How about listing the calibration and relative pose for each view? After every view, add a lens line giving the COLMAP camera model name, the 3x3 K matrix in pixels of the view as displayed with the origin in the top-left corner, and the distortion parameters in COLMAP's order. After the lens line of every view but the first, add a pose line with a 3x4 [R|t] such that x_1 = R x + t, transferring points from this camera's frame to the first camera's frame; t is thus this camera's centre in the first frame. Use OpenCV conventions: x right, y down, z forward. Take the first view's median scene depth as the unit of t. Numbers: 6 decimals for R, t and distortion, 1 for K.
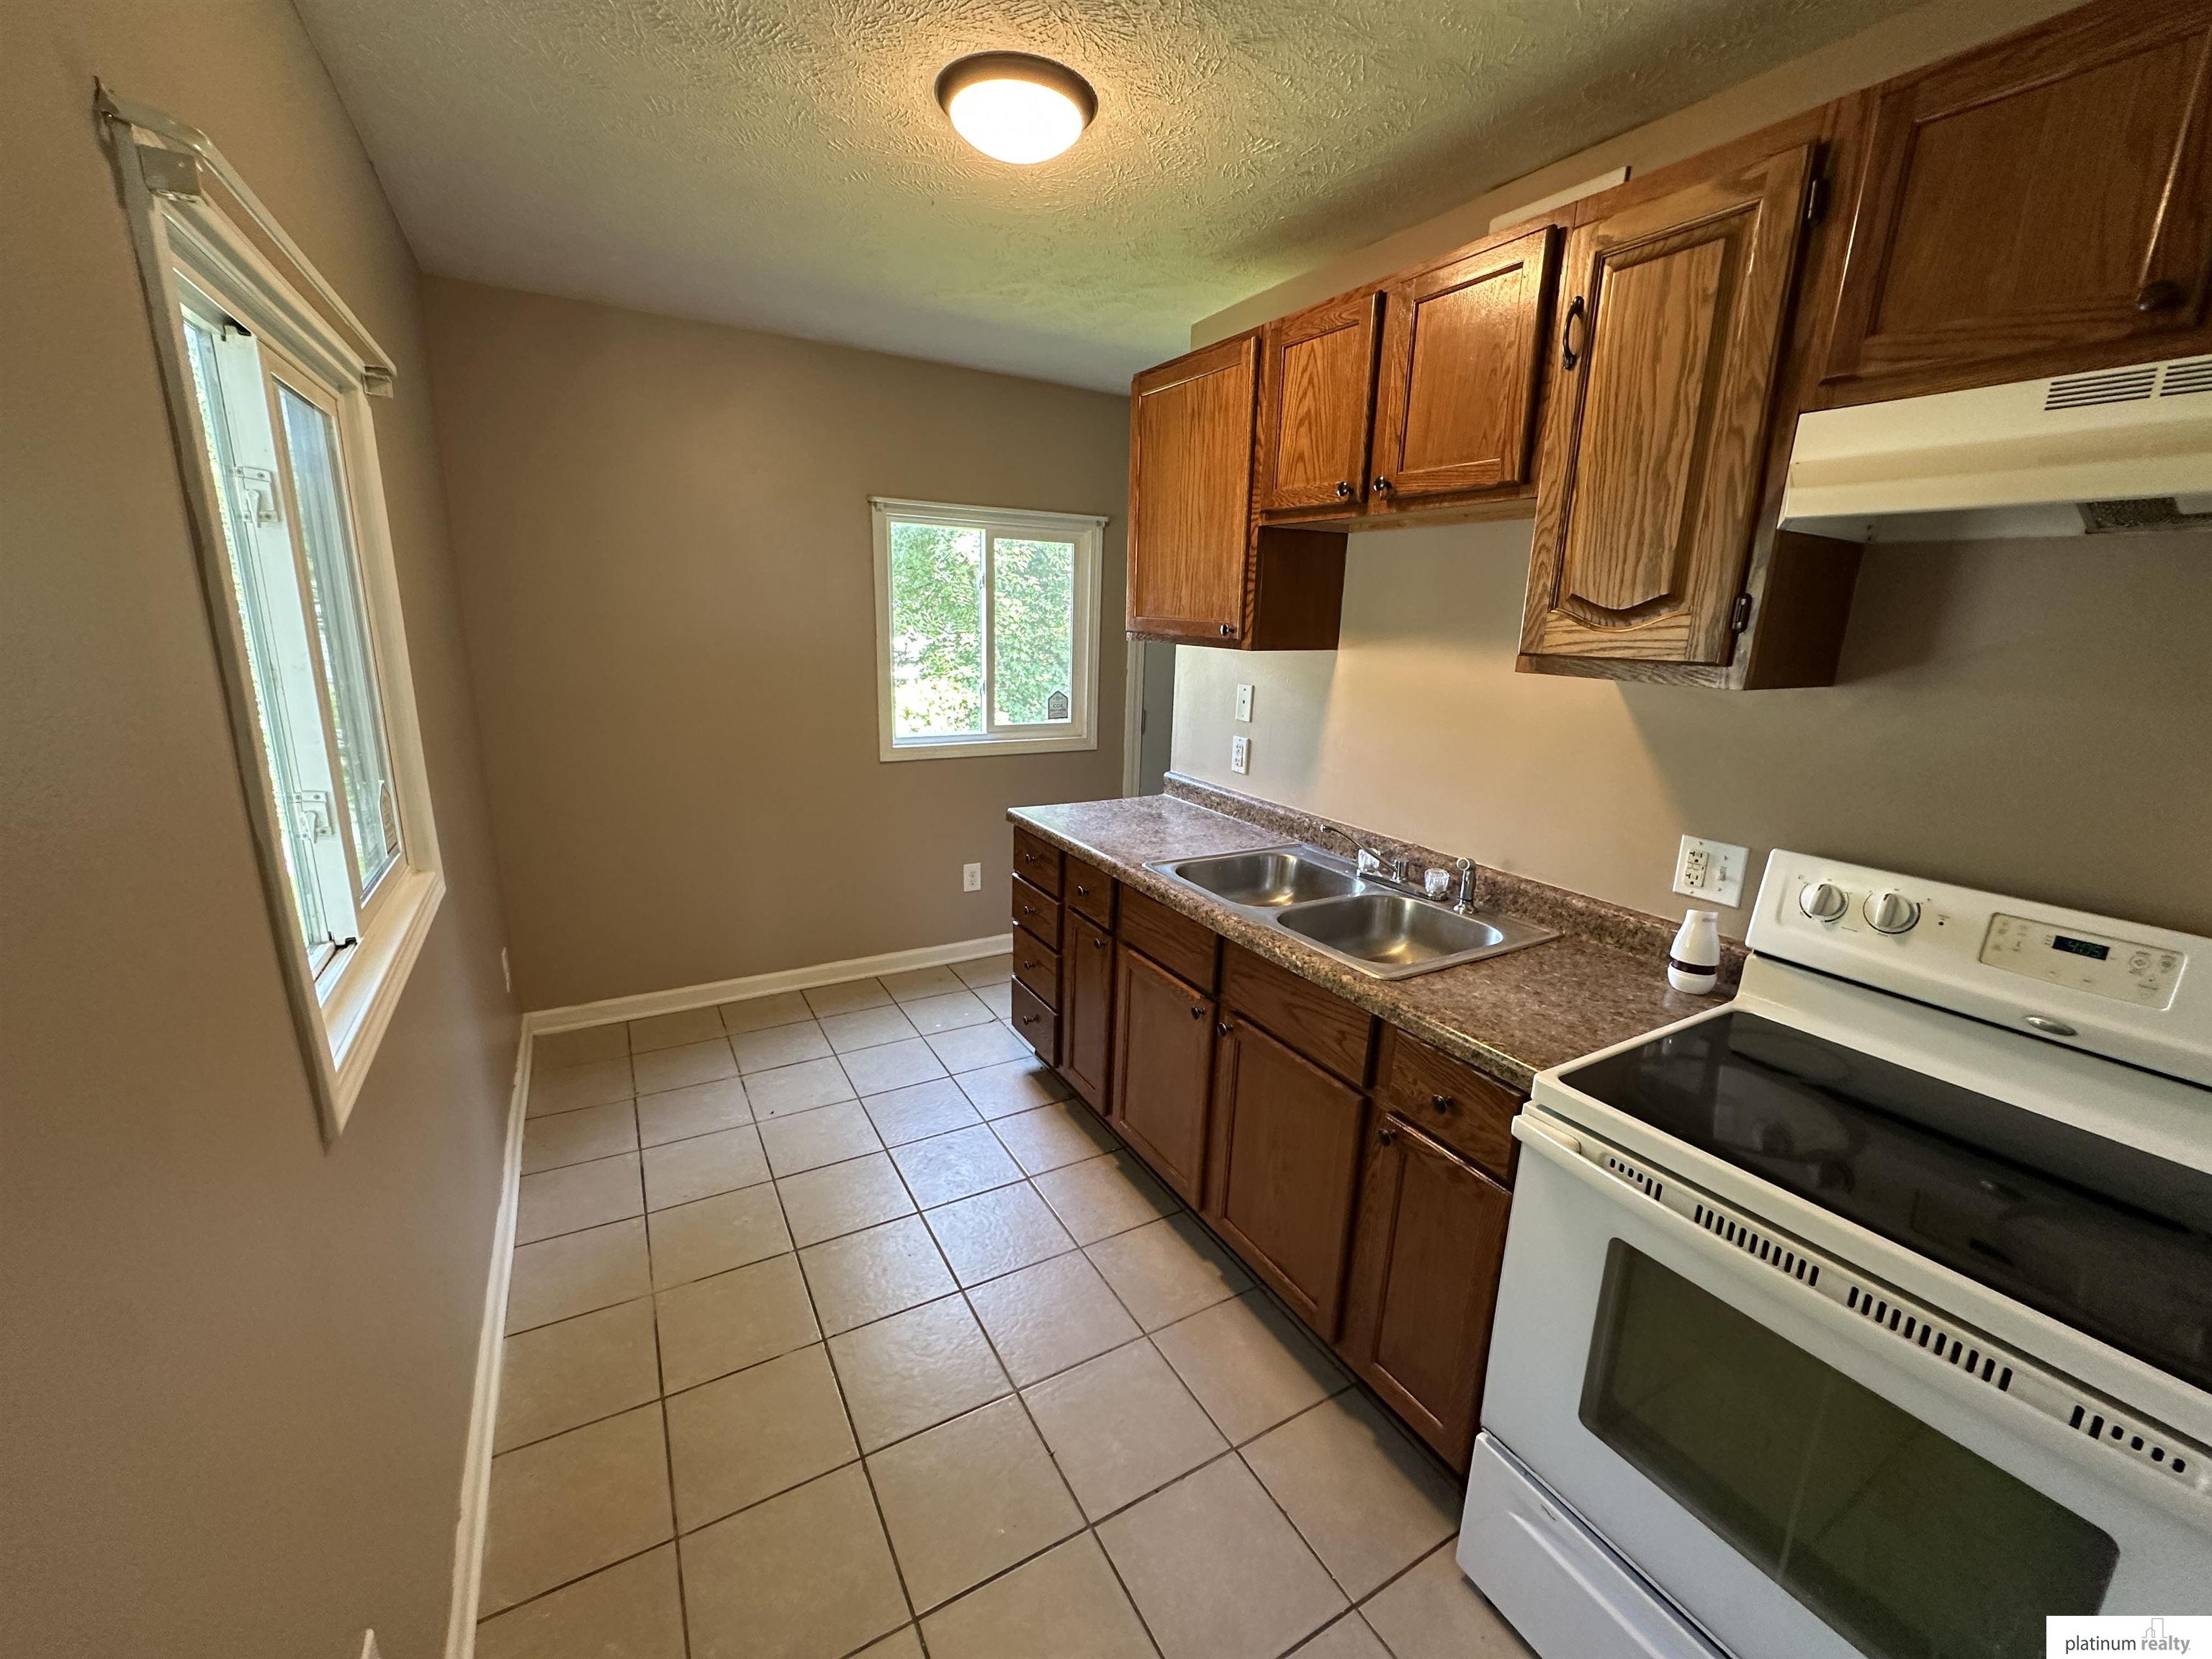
lens RADIAL K [[888.2, 0, 1110.0], [0, 888.2, 826.7], [0, 0, 1]] dist [-0.002031, 0.000389]
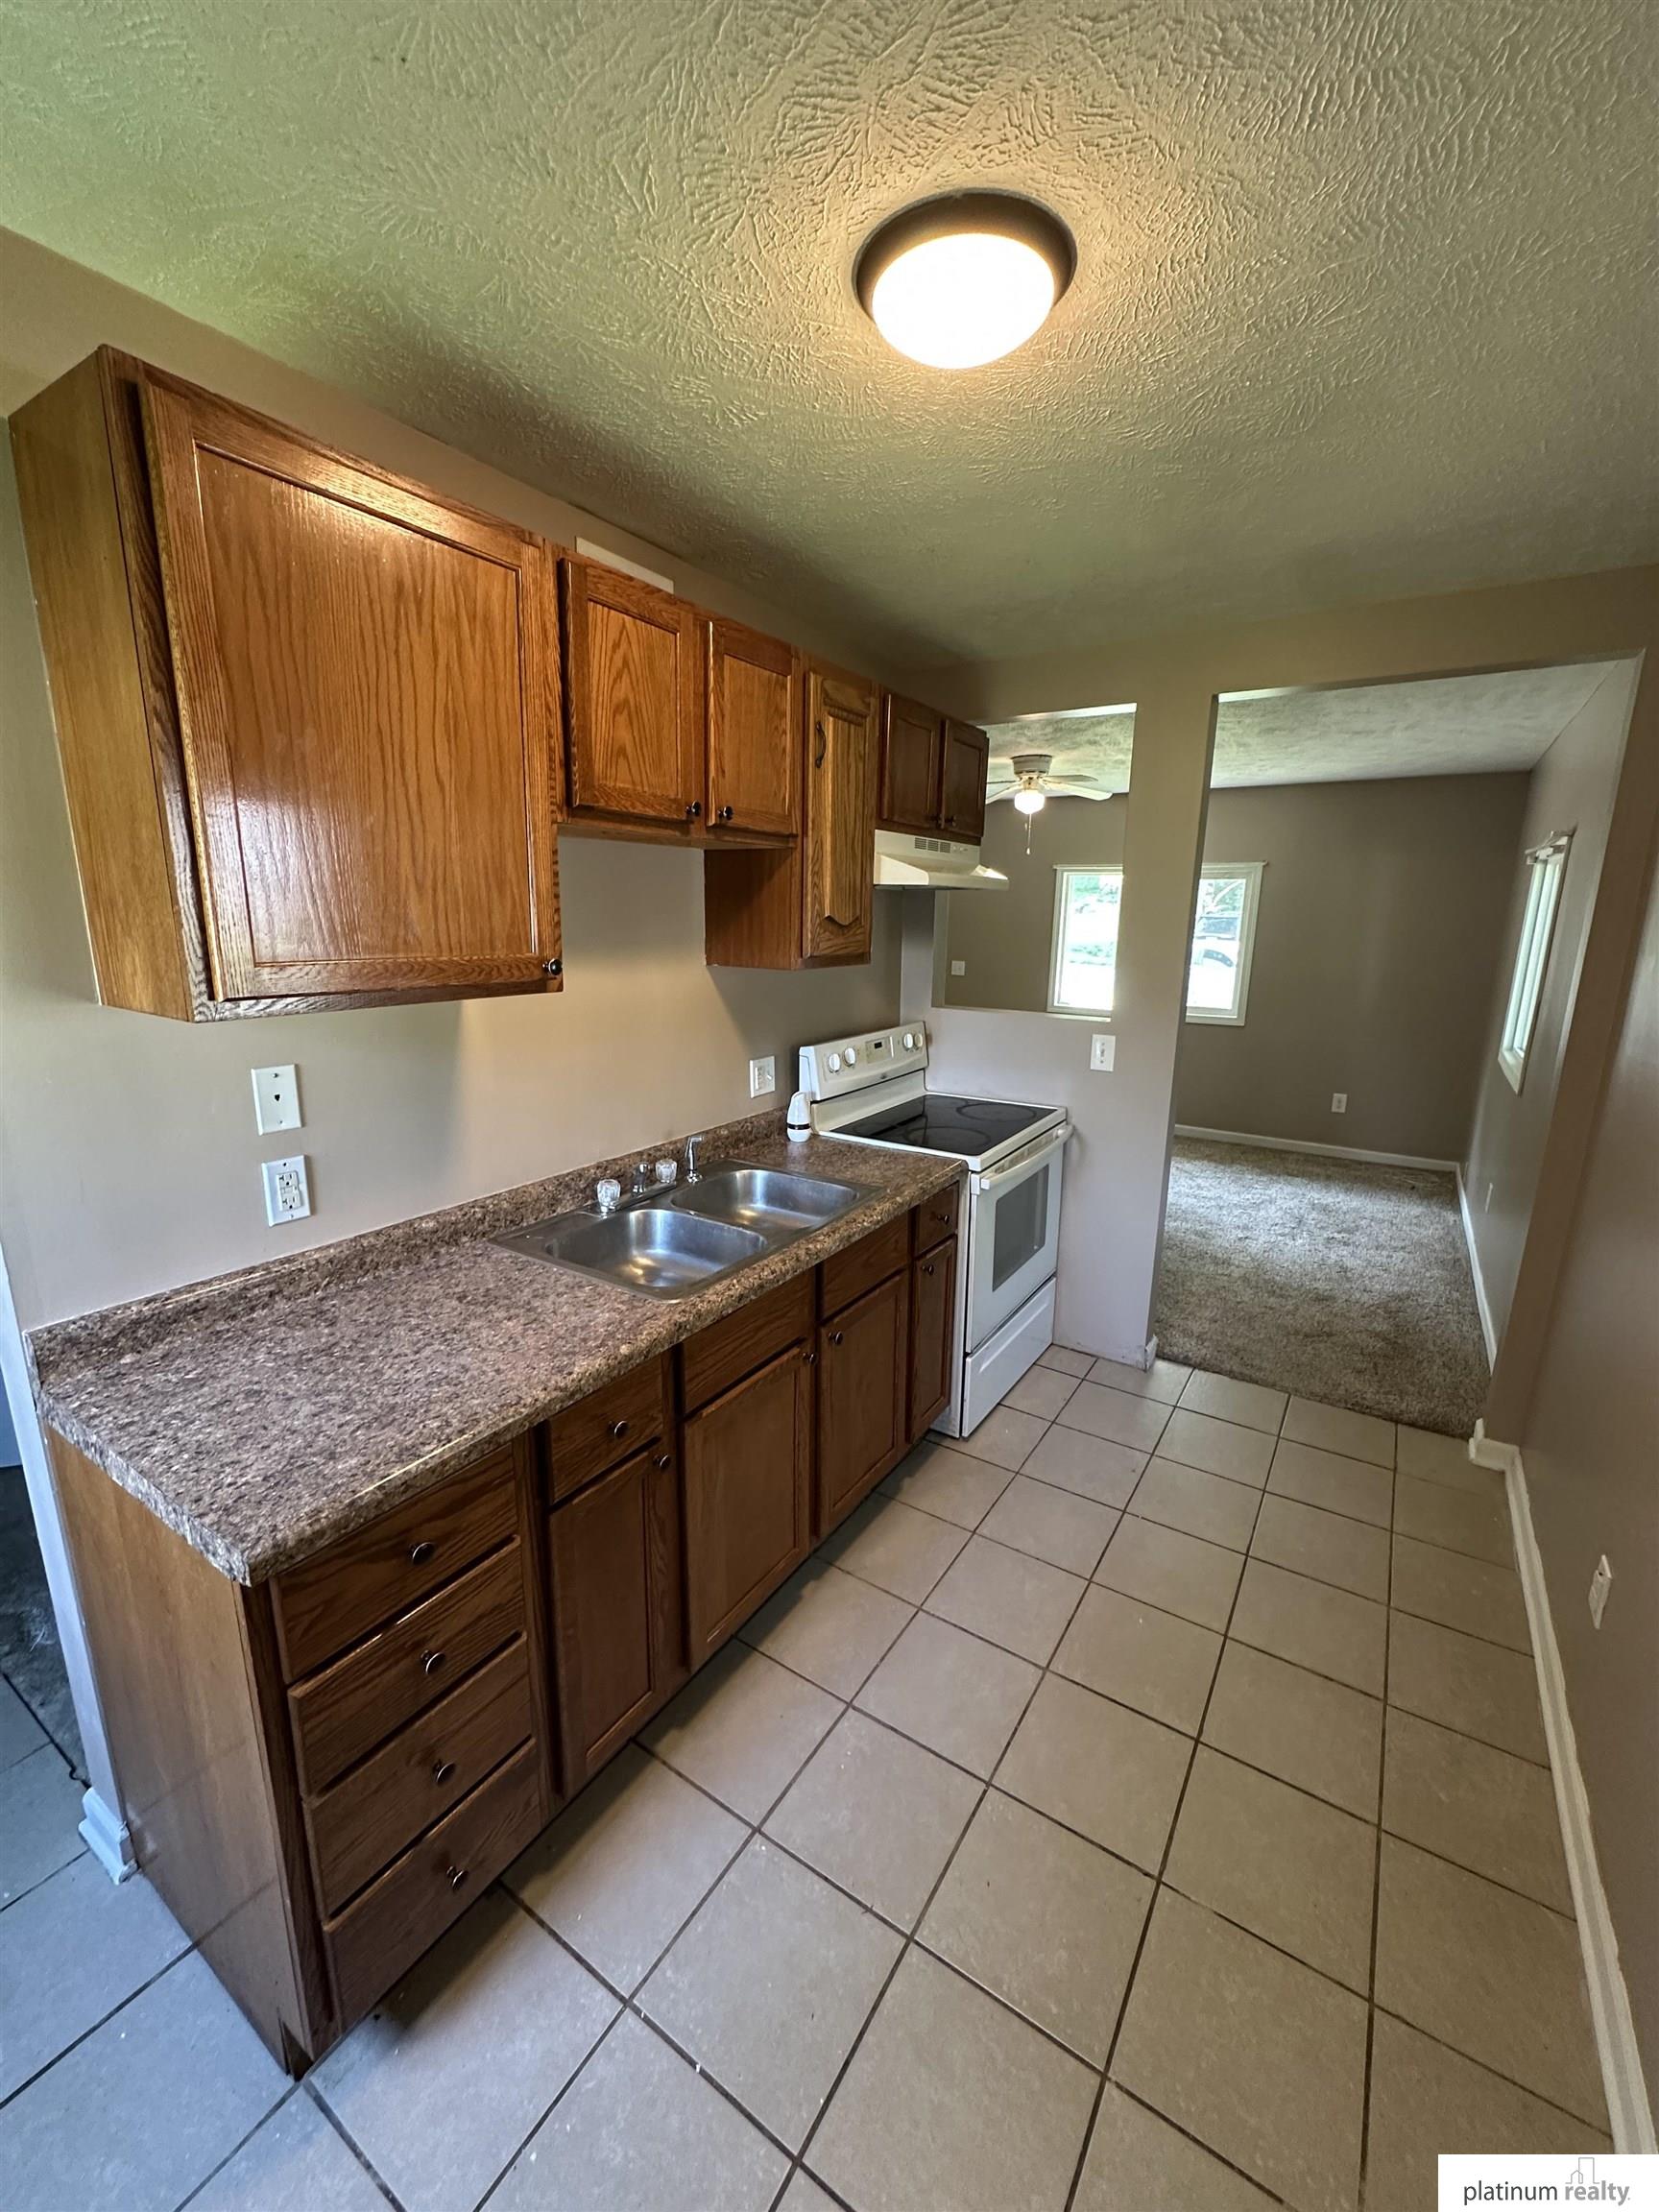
lens RADIAL K [[888.2, 0, 829.5], [0, 888.2, 1106.0], [0, 0, 1]] dist [-0.002031, 0.000389]
pose [[-0.452924, -0.229797, 0.861425, -0.815343], [0.183303, 0.921567, 0.342219, -0.441850], [-0.872502, 0.312900, -0.375277, 1.530989]]
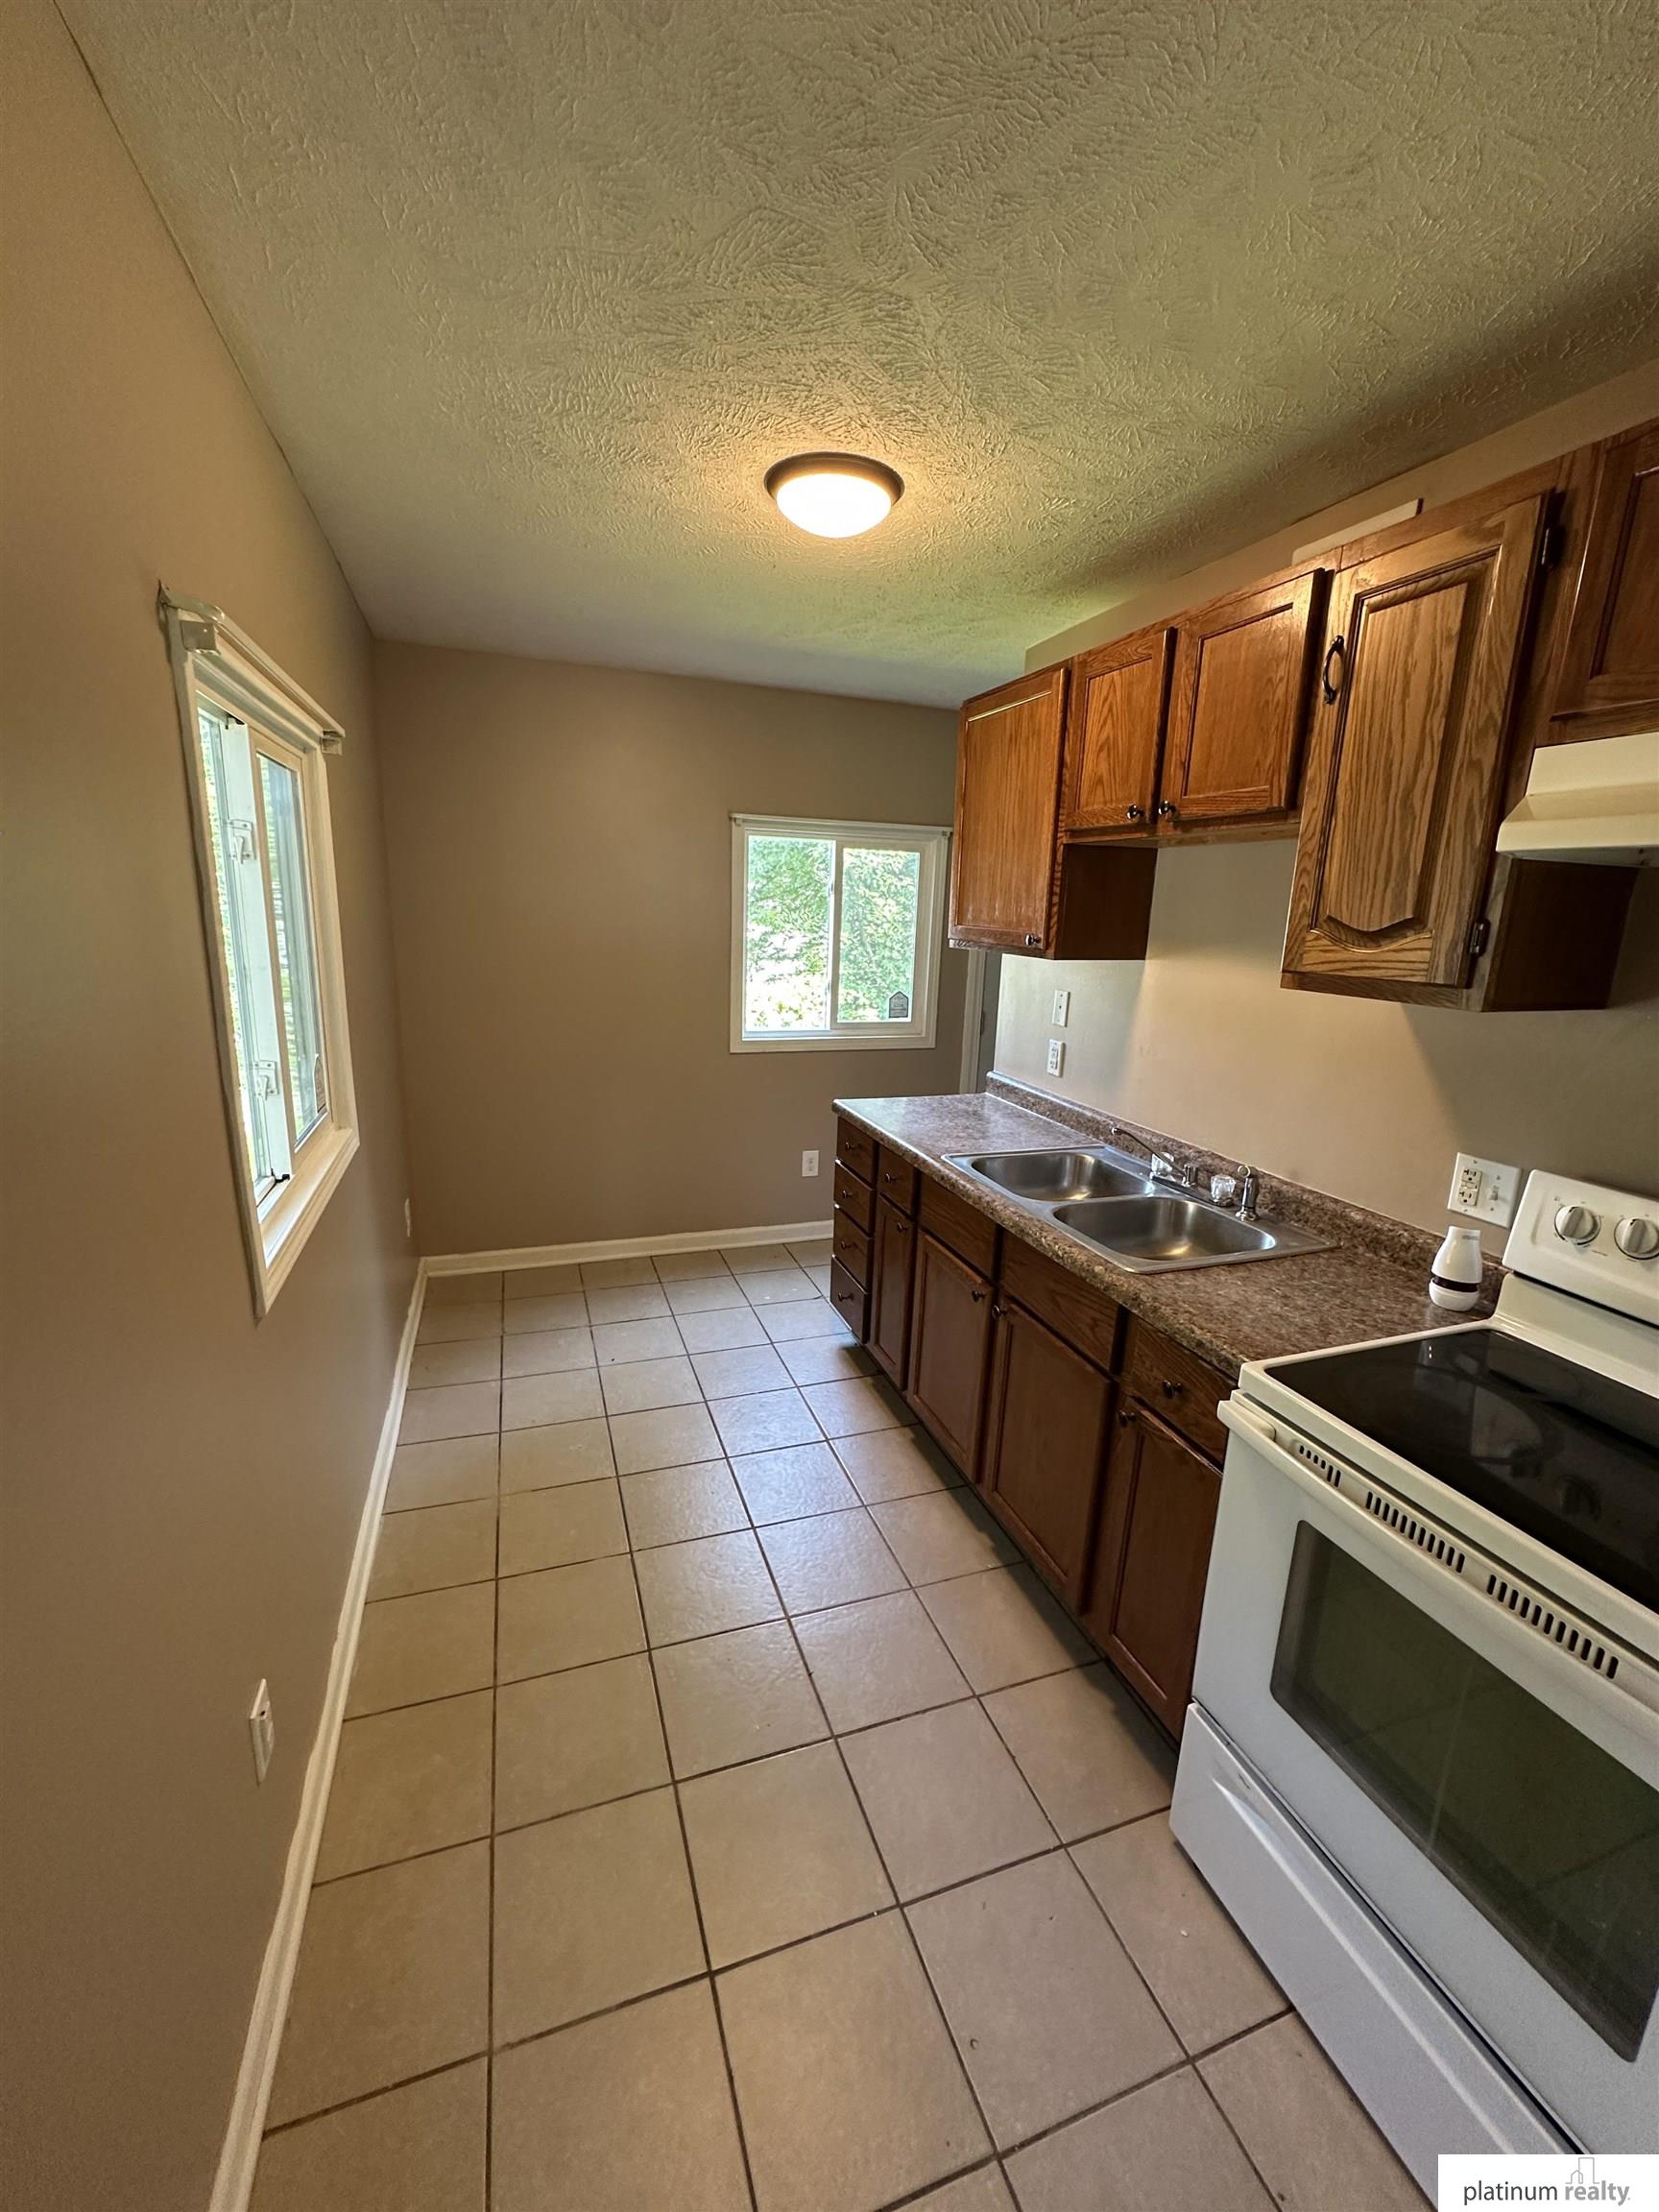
lens RADIAL K [[888.2, 0, 829.5], [0, 888.2, 1106.0], [0, 0, 1]] dist [-0.002031, 0.000389]
pose [[0.983268, 0.044131, -0.176738, 0.124655], [-0.047453, 0.998767, -0.014613, 0.005141], [0.175875, 0.022756, 0.984149, -0.116173]]
